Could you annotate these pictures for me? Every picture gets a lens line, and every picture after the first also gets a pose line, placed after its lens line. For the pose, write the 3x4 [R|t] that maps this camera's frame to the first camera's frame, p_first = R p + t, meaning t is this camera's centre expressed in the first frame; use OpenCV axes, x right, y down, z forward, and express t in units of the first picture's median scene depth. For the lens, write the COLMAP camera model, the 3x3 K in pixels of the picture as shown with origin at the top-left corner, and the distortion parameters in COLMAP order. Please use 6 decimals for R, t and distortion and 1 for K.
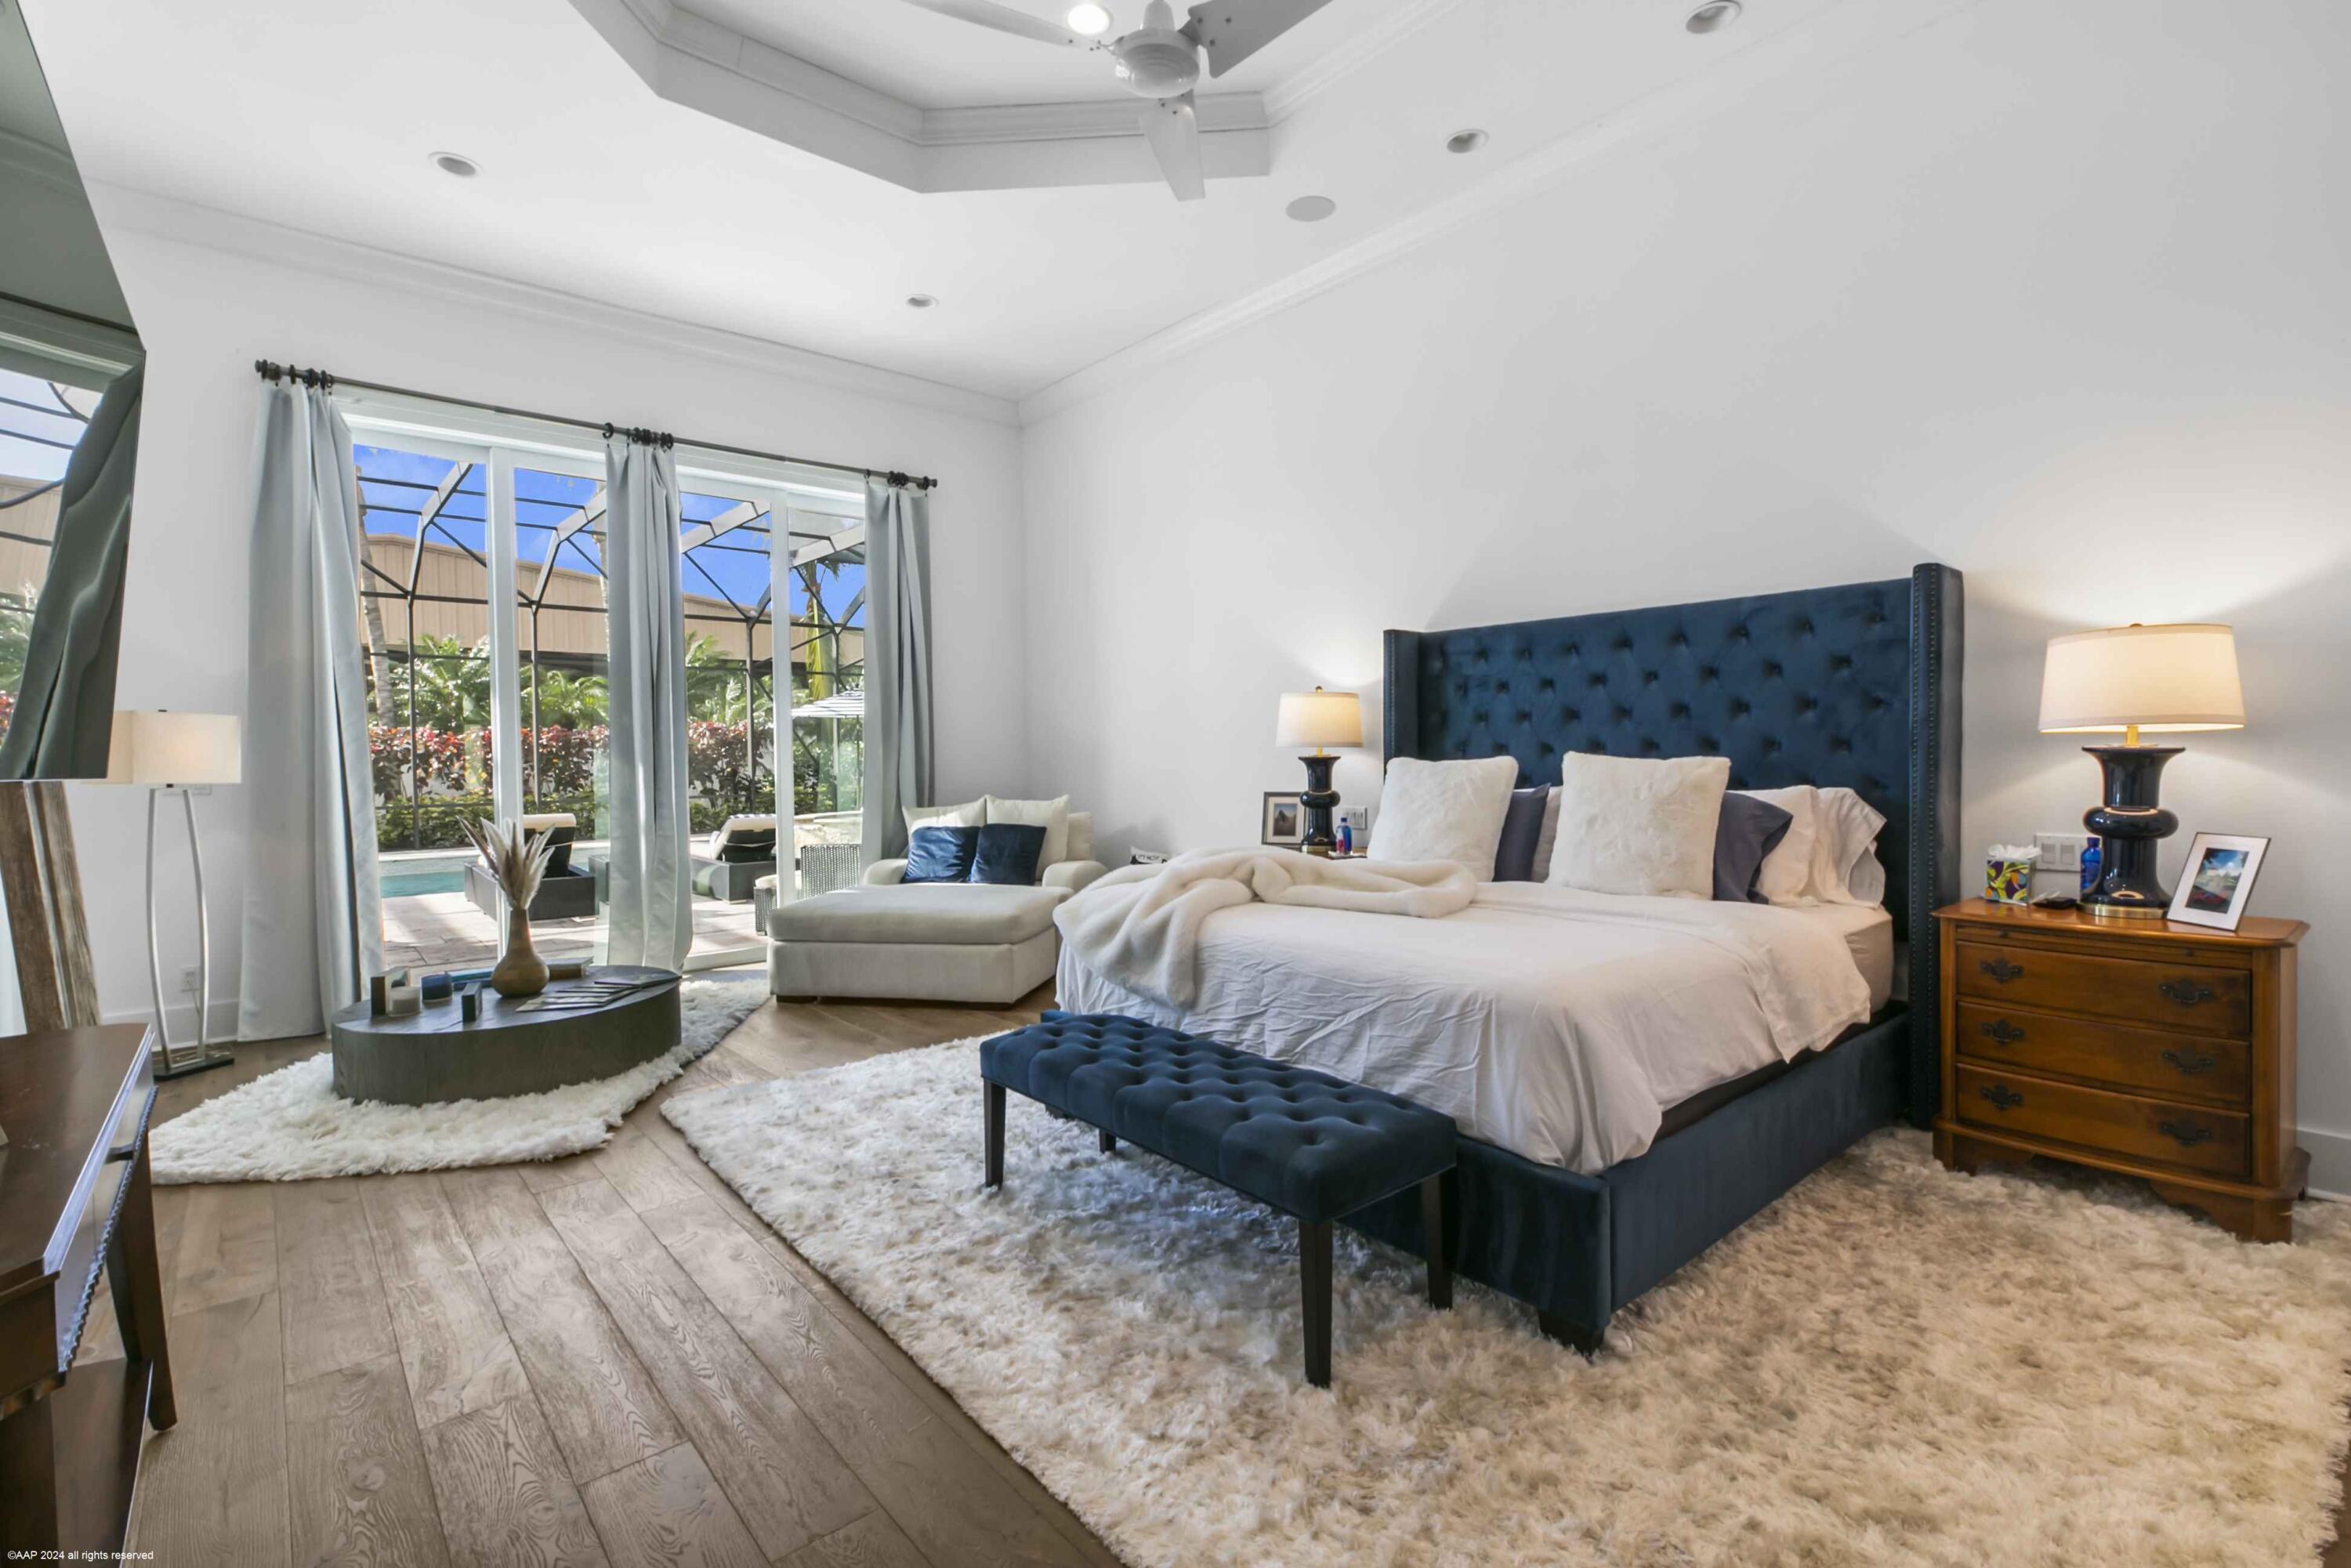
lens RADIAL K [[1049.1, 0, 1146.3], [0, 1049.1, 744.3], [0, 0, 1]] dist [0.010789, -0.000022]
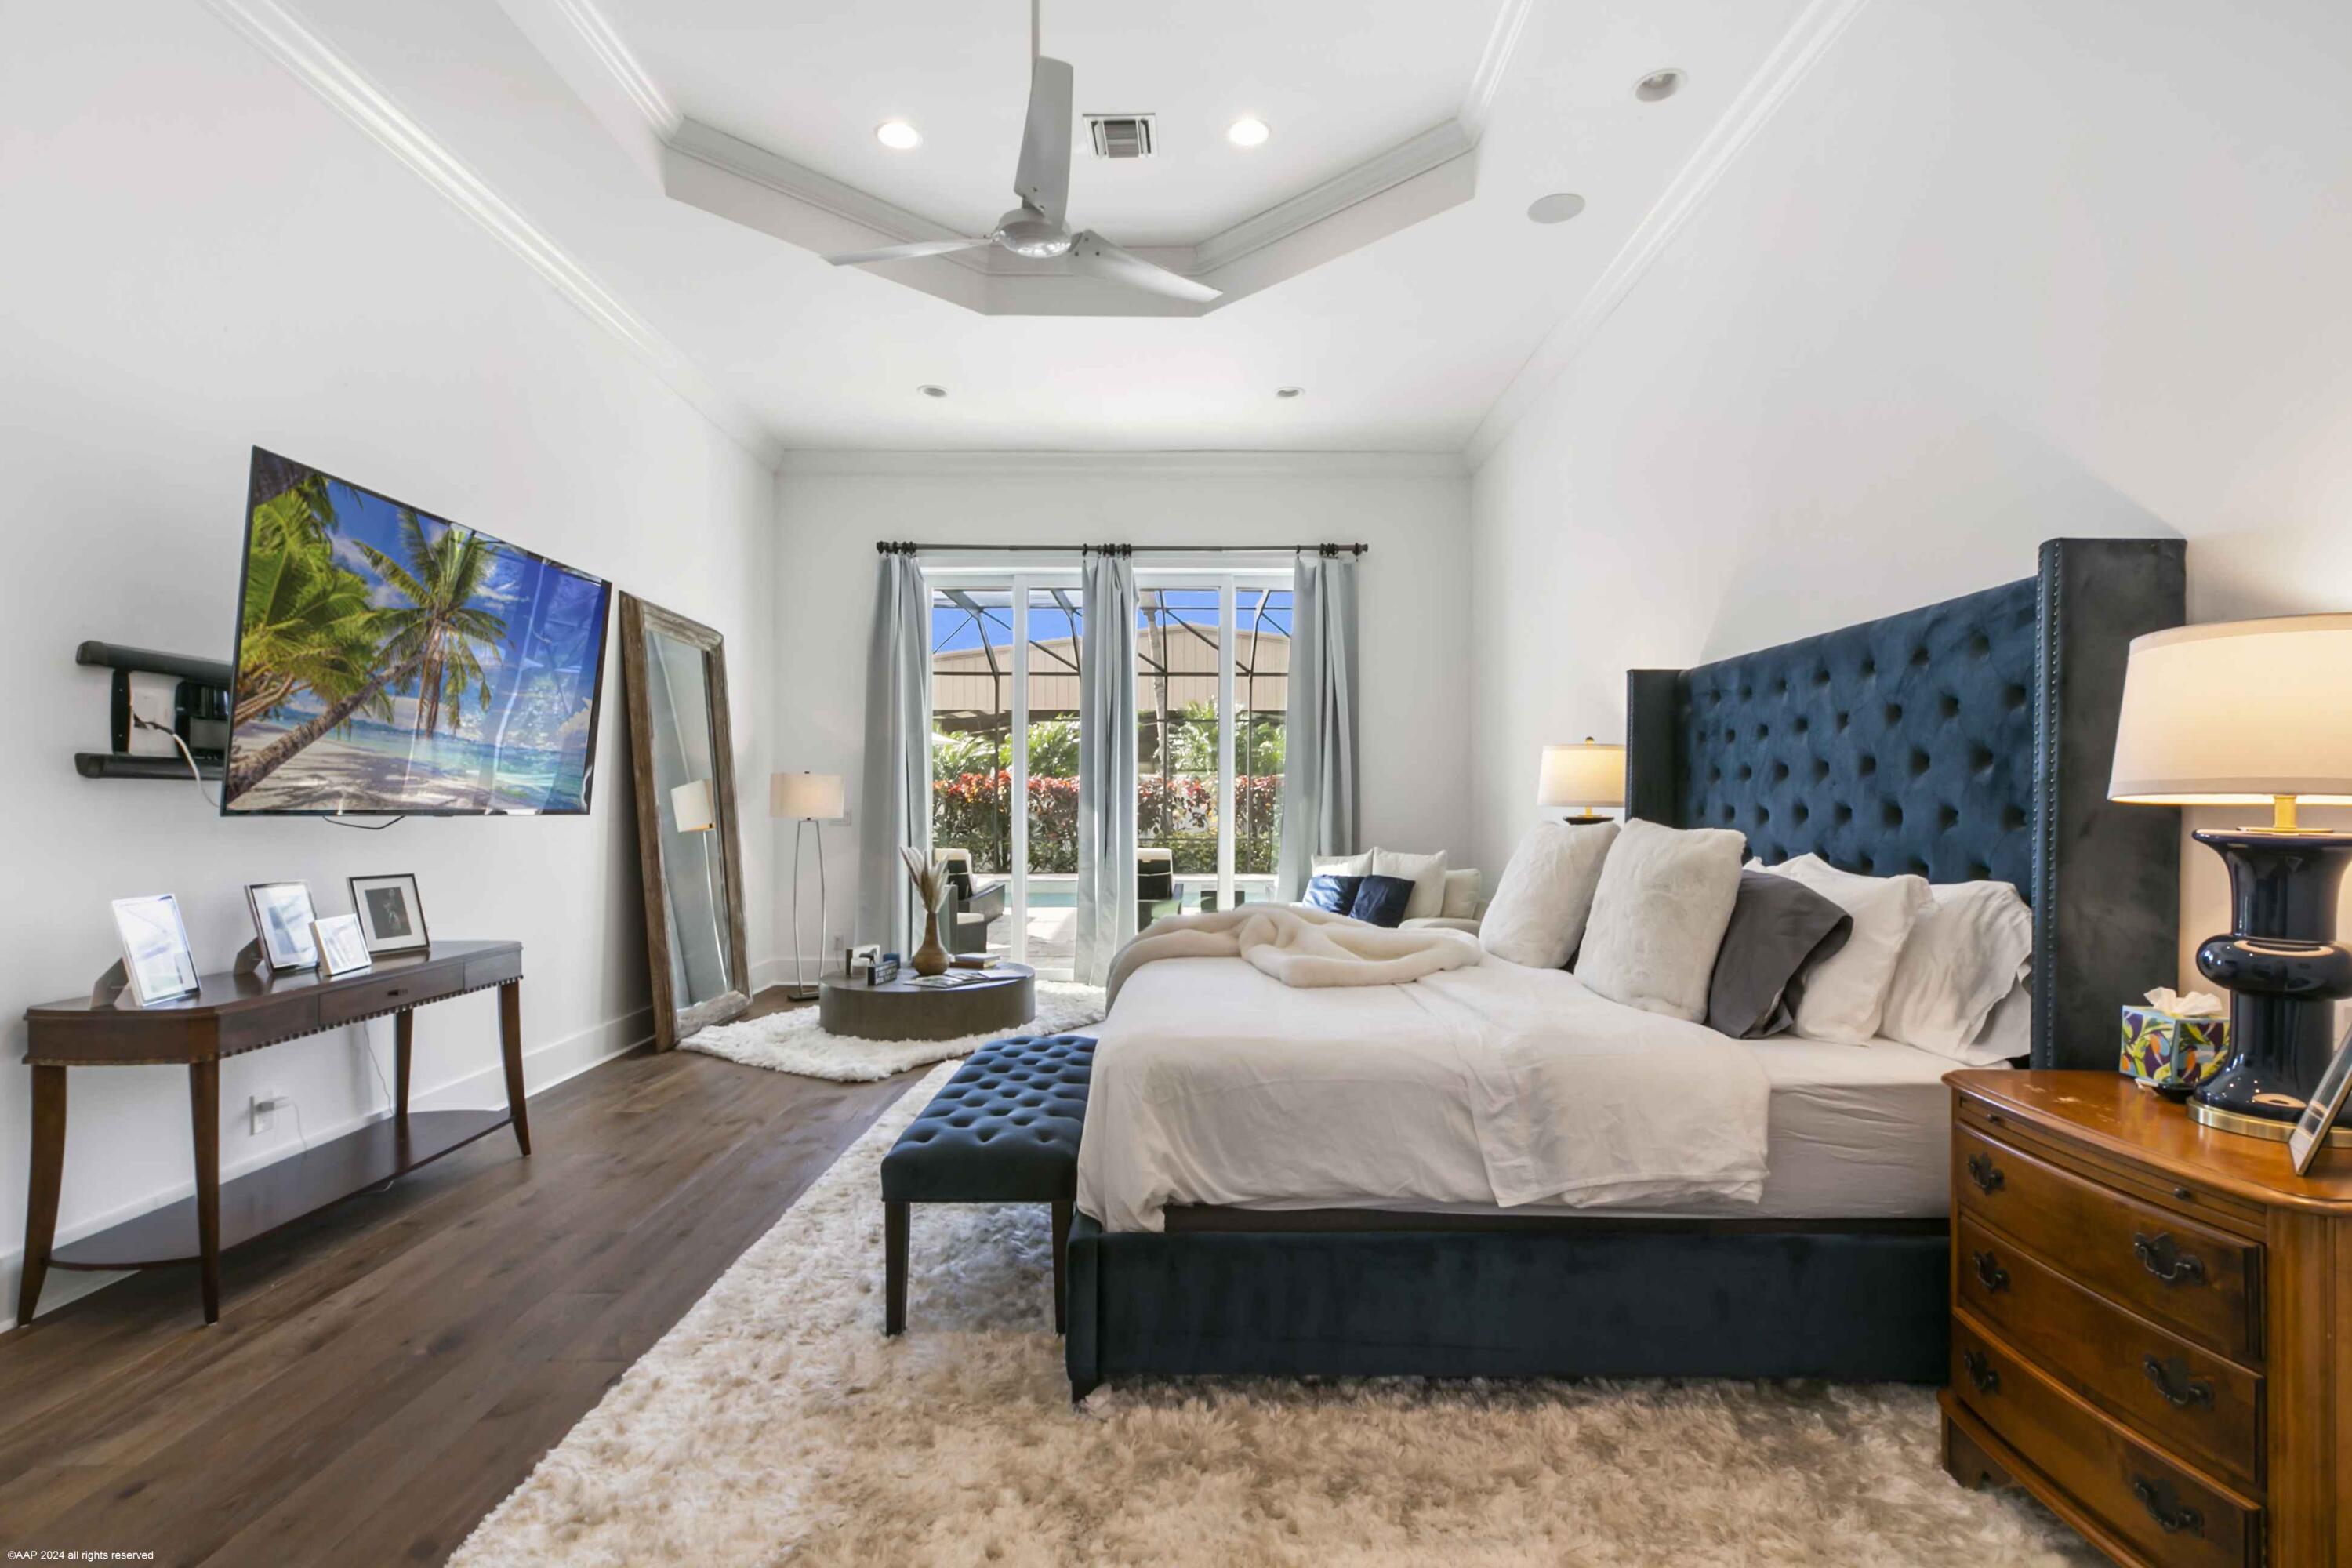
lens RADIAL K [[1049.6, 0, 1146.8], [0, 1049.6, 744.3], [0, 0, 1]] dist [0.010789, -0.000022]
pose [[0.768579, -0.019857, -0.639446, 0.588718], [-0.009278, 0.999067, -0.042175, -0.011108], [0.639687, 0.038348, 0.767678, 0.118529]]
